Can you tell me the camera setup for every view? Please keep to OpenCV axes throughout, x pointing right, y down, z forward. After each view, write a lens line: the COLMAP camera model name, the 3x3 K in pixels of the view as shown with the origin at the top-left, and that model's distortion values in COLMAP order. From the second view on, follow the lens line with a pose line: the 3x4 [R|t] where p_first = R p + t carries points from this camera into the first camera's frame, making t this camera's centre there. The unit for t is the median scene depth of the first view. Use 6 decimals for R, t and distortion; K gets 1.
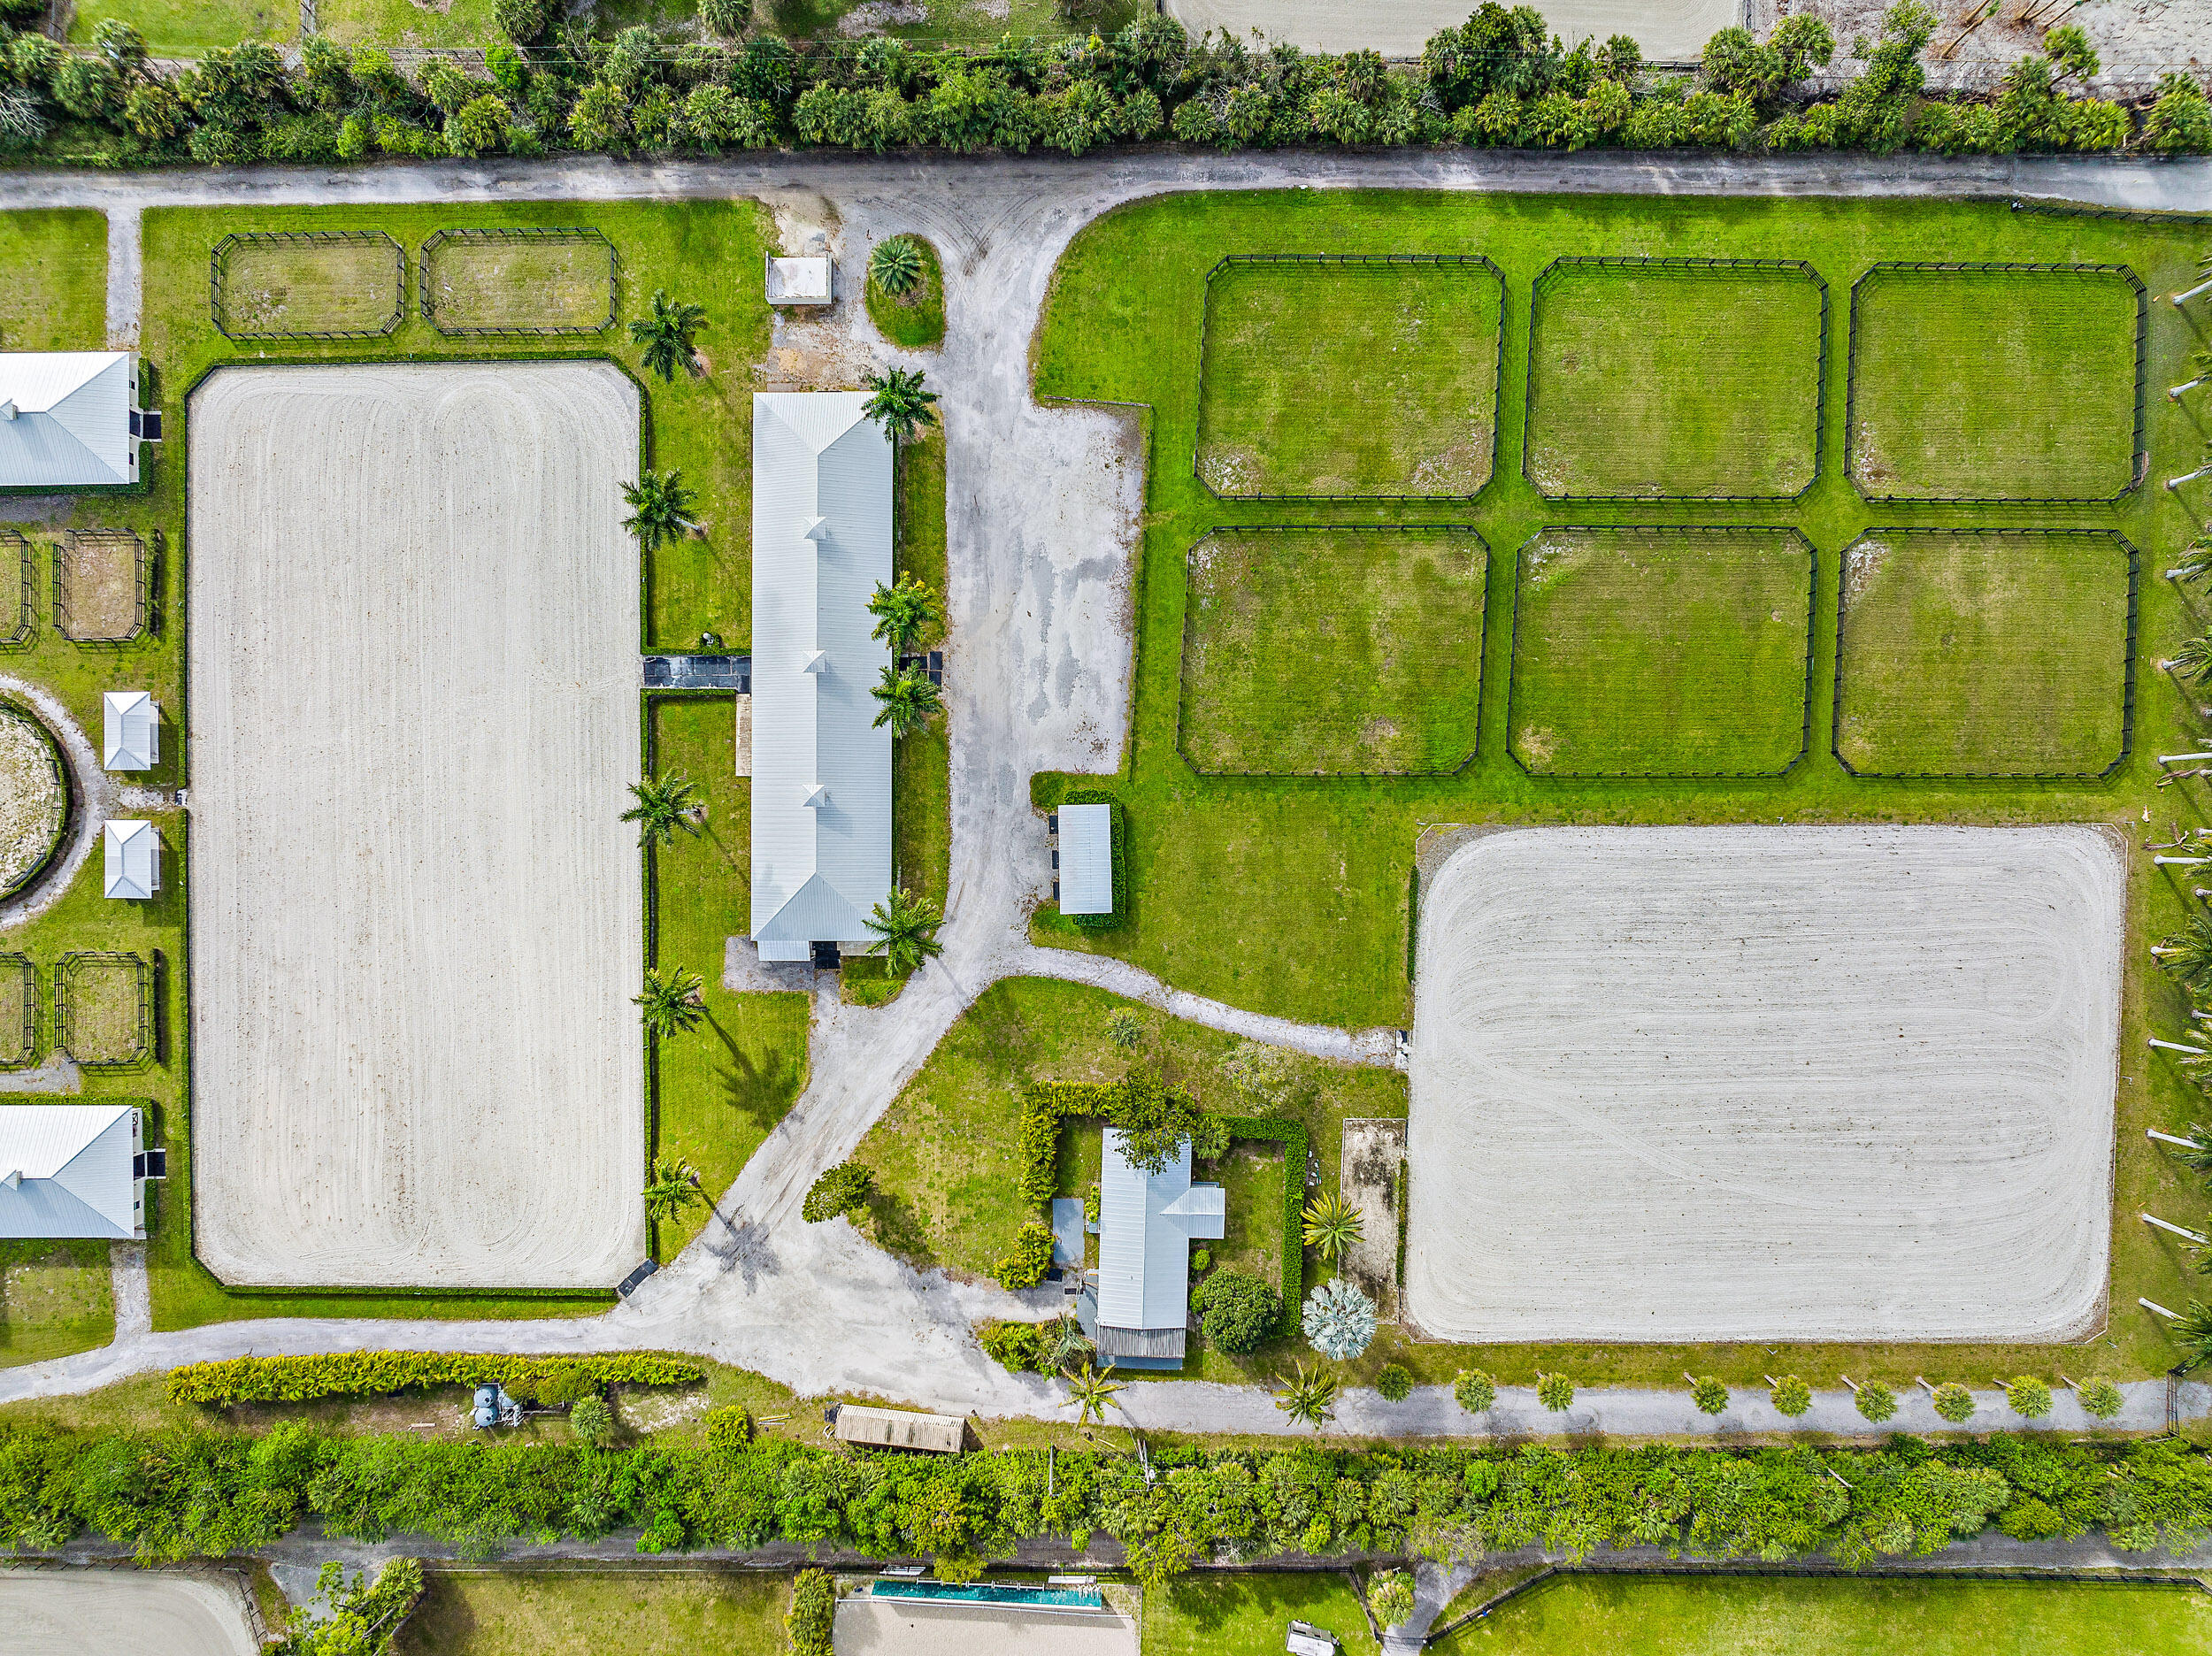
lens RADIAL K [[1556.2, 0, 1097.3], [0, 1556.2, 829.2], [0, 0, 1]] dist [-0.038531, 0.006812]
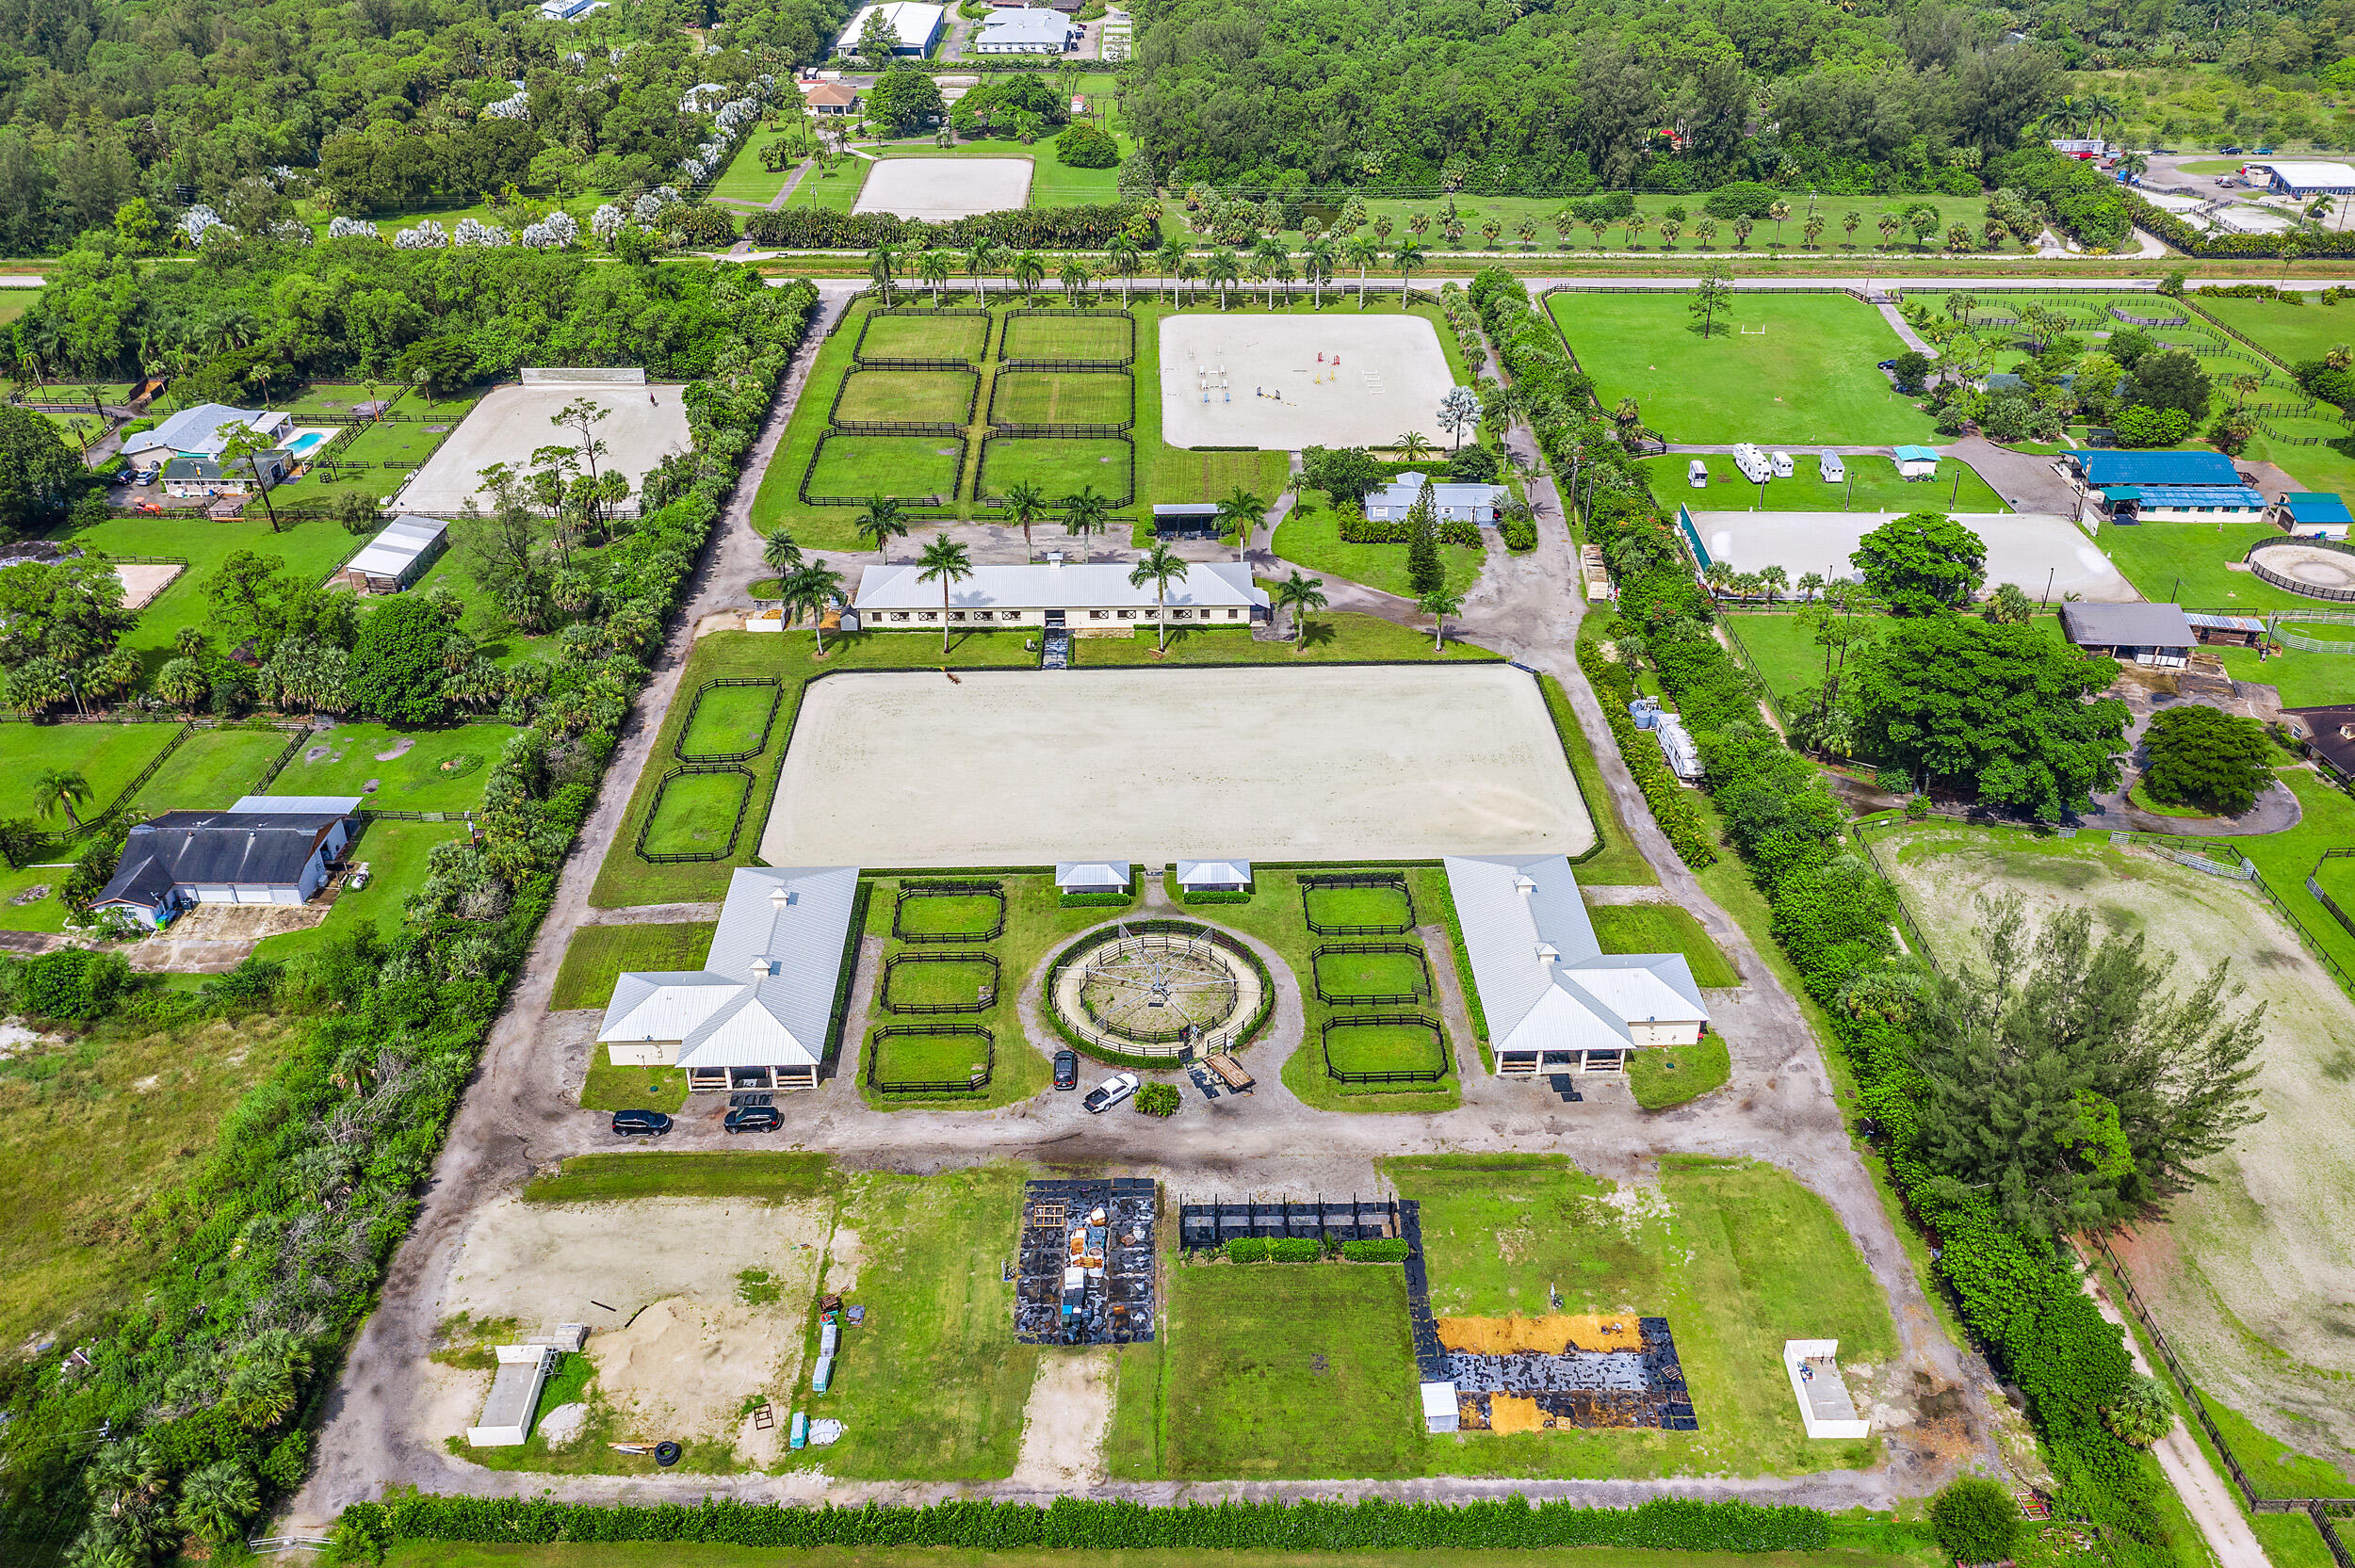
lens RADIAL K [[1903.0, 0, 1182.5], [0, 1903.0, 774.7], [0, 0, 1]] dist [-0.002124, 0.000675]
pose [[-0.024116, -0.513089, 0.857997, -1.700437], [0.999706, -0.014587, 0.019376, -0.026519], [0.002574, 0.858212, 0.513289, 0.260074]]
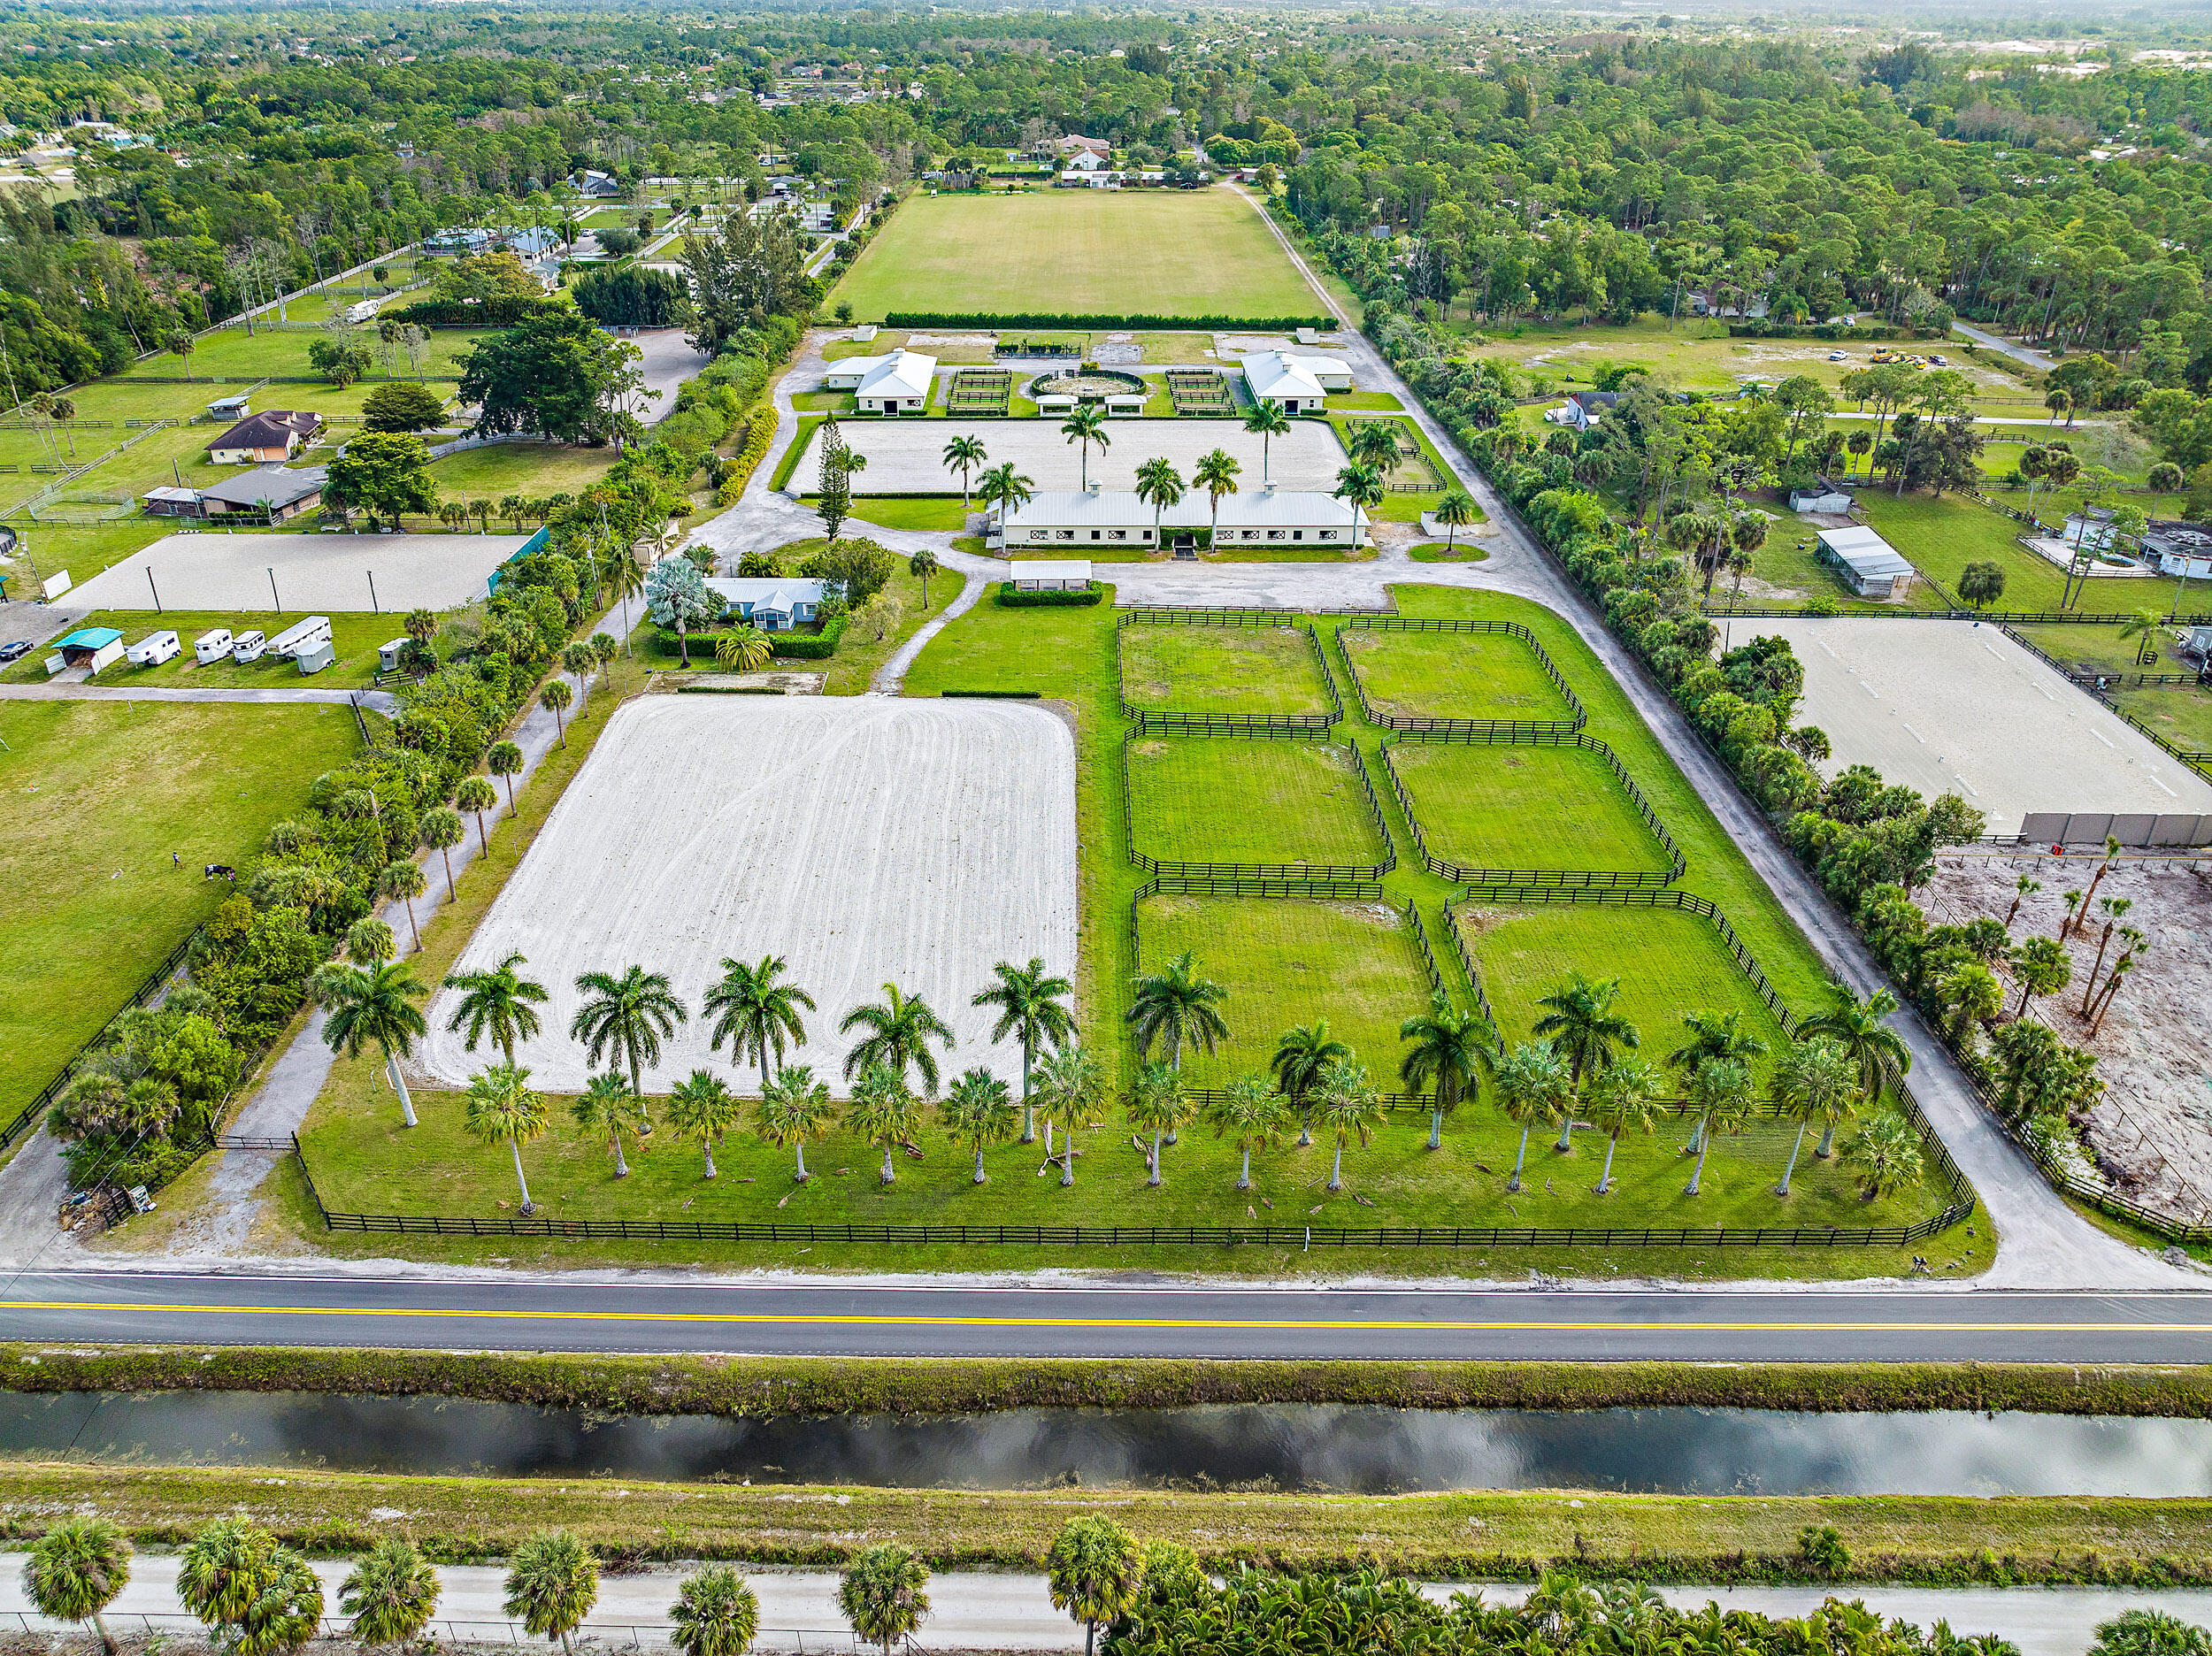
lens RADIAL K [[1556.2, 0, 1097.3], [0, 1556.2, 829.2], [0, 0, 1]] dist [-0.038531, 0.006812]
pose [[0.012749, 0.487513, -0.873023, 1.254002], [-0.999900, 0.000829, -0.014139, -0.001660], [-0.006169, 0.873115, 0.487475, 0.524335]]
